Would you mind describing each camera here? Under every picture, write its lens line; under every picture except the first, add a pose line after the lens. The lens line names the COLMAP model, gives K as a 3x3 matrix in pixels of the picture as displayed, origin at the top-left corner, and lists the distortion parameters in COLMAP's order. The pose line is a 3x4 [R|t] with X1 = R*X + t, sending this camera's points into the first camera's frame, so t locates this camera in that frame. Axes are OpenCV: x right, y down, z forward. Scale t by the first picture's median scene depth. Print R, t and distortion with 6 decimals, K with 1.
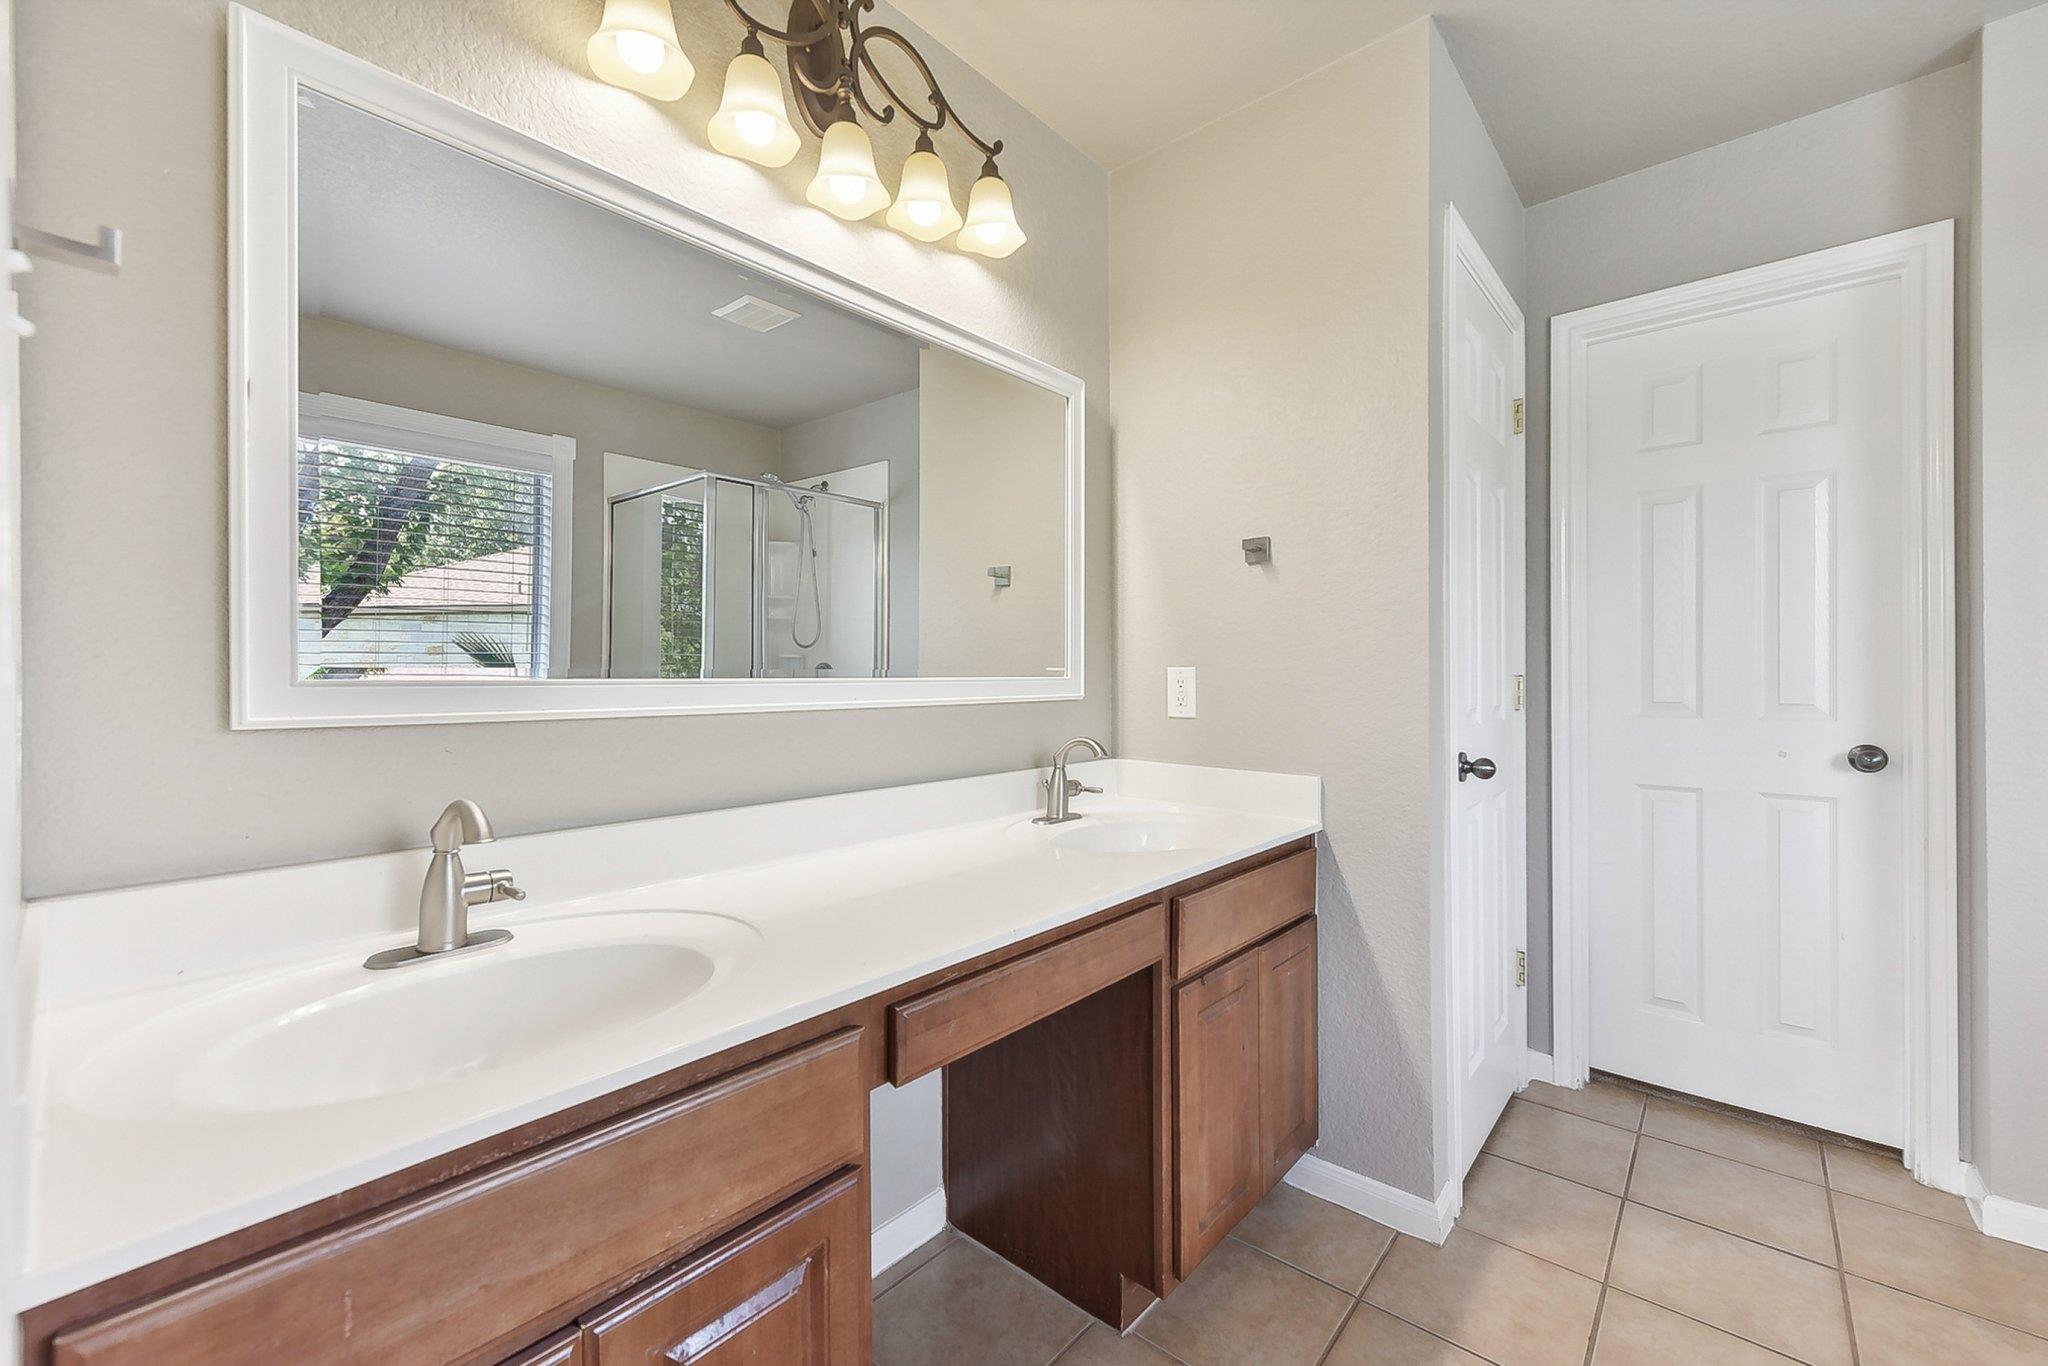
lens RADIAL K [[823.2, 0, 1021.7], [0, 823.2, 673.0], [0, 0, 1]] dist [0.008880, -0.002519]
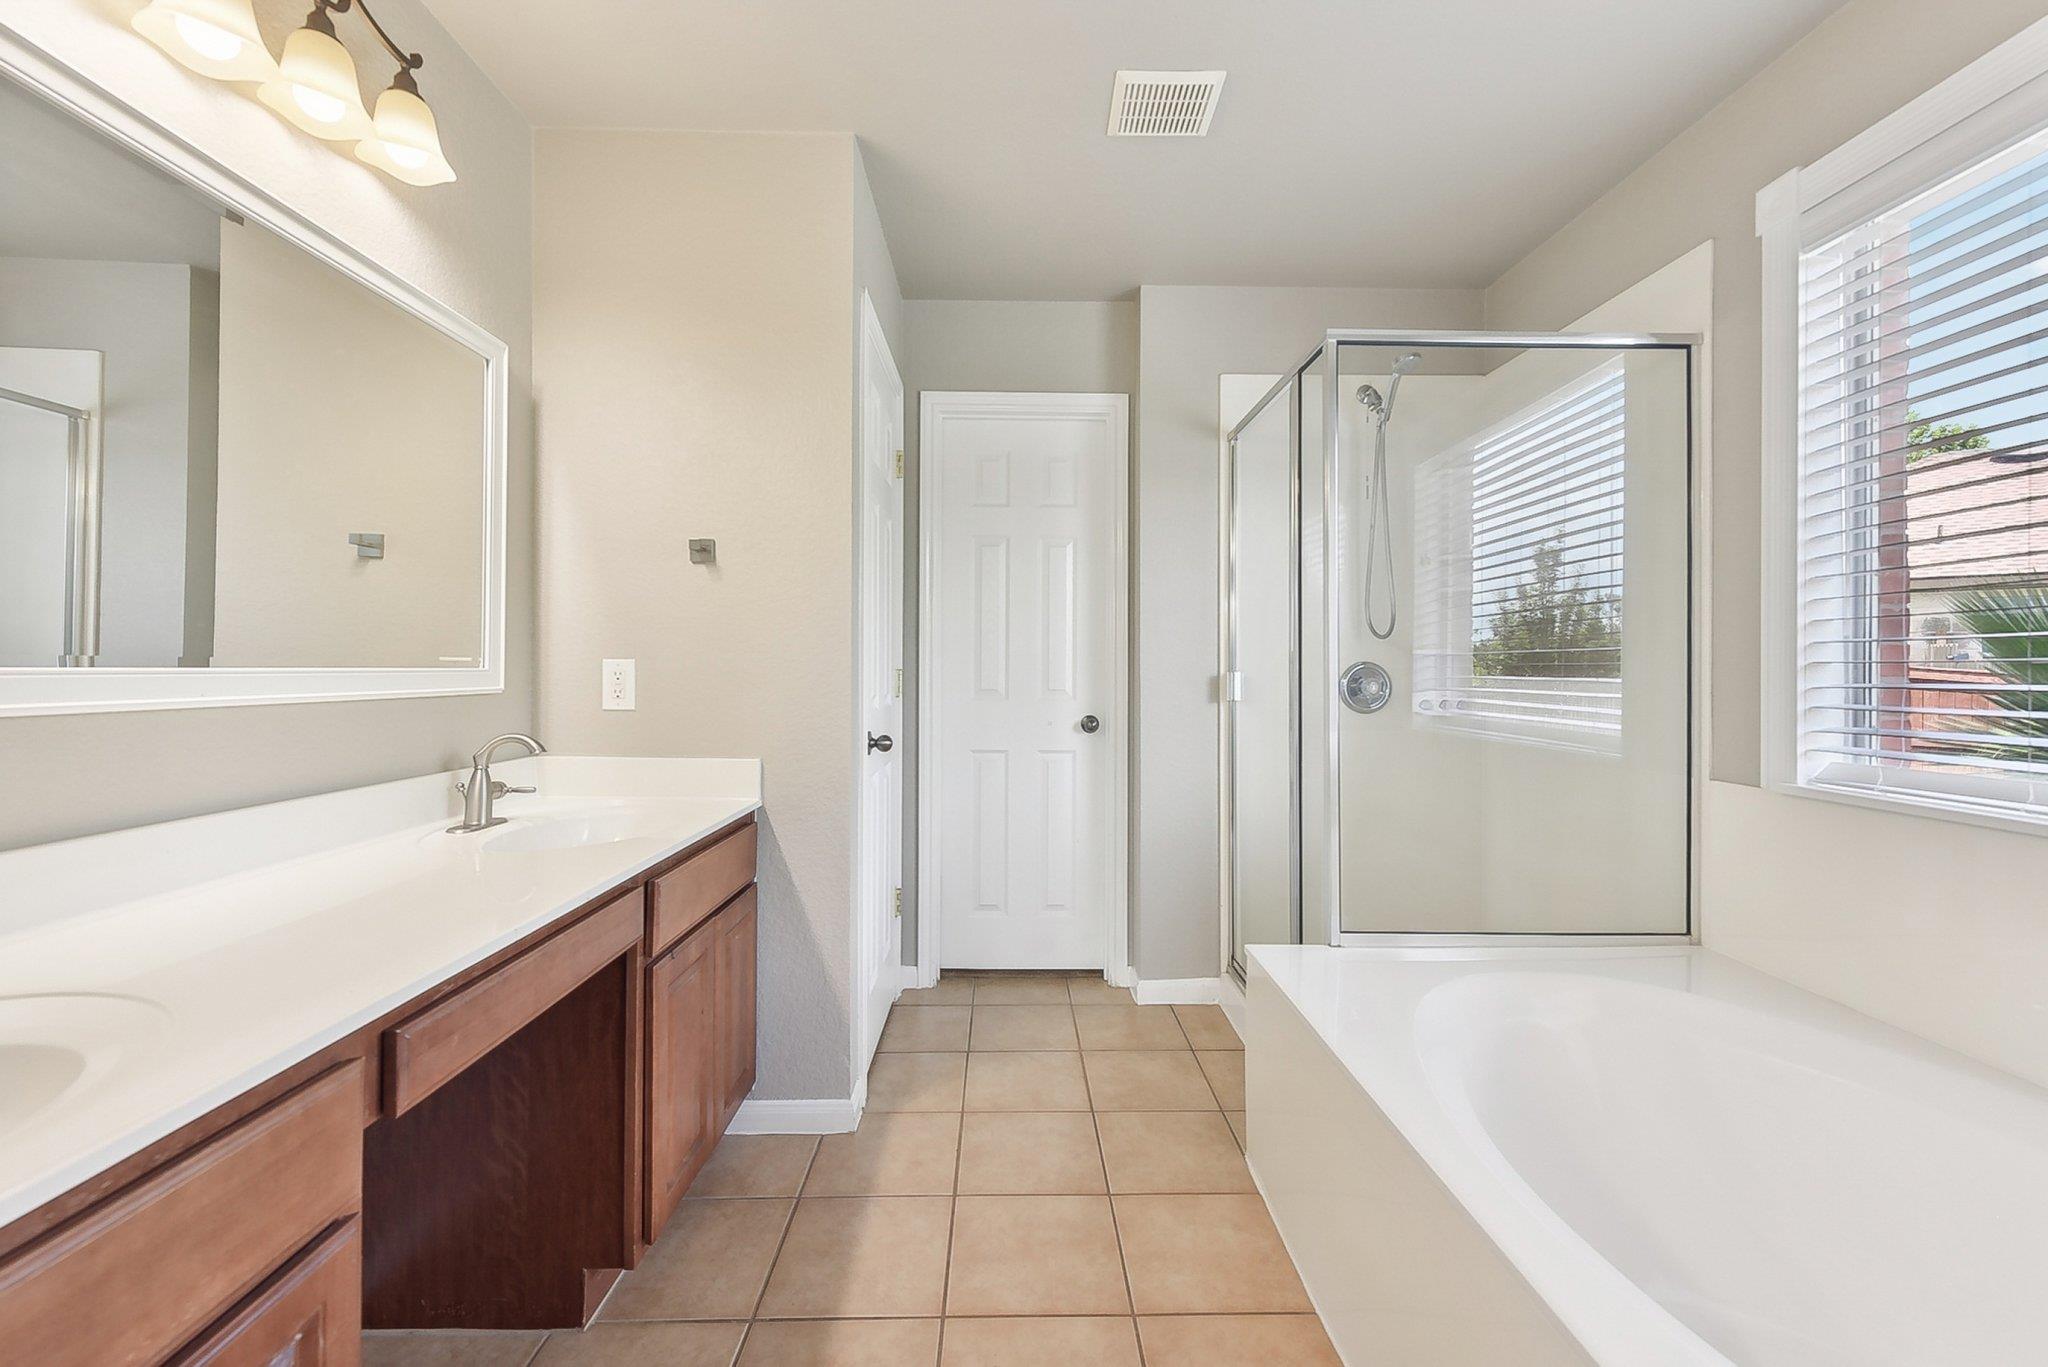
lens RADIAL K [[823.2, 0, 1019.0], [0, 823.2, 651.9], [0, 0, 1]] dist [0.008880, -0.002519]
pose [[0.743955, 0.020418, 0.667918, -0.128035], [-0.010242, 0.999764, -0.019154, -0.001791], [-0.668152, 0.007409, 0.743988, -0.073130]]
